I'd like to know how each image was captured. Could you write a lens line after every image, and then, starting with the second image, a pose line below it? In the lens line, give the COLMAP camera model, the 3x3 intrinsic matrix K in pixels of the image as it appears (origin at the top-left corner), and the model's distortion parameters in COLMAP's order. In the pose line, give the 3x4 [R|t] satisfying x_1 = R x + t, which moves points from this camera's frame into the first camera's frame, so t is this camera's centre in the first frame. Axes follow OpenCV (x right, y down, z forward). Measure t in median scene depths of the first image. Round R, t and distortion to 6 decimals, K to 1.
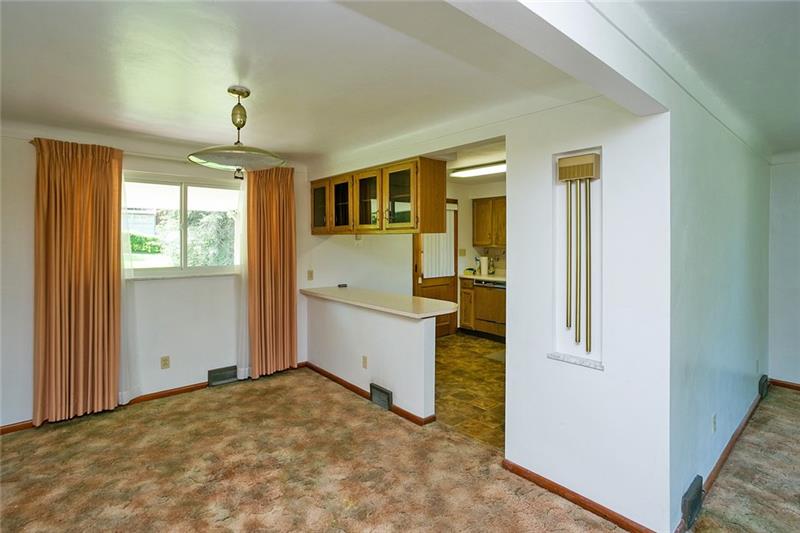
lens RADIAL K [[394.2, 0, 434.1], [0, 394.2, 243.8], [0, 0, 1]] dist [-0.036321, 0.020519]
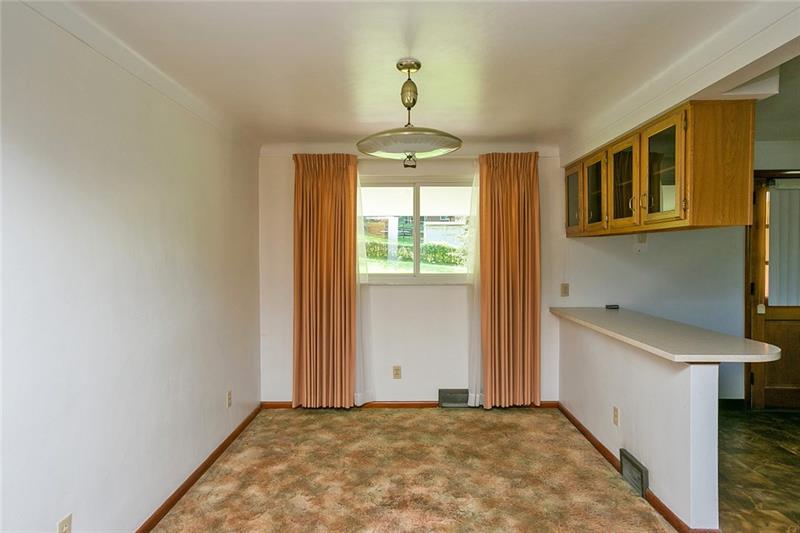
lens RADIAL K [[491.9, 0, 400.4], [0, 491.9, 266.2], [0, 0, 1]] dist [0.002527, 0.011626]
pose [[0.742871, 0.014891, -0.669269, 0.144346], [0.001088, 0.999724, 0.023451, 0.016788], [0.669434, -0.018149, 0.742650, 0.120909]]
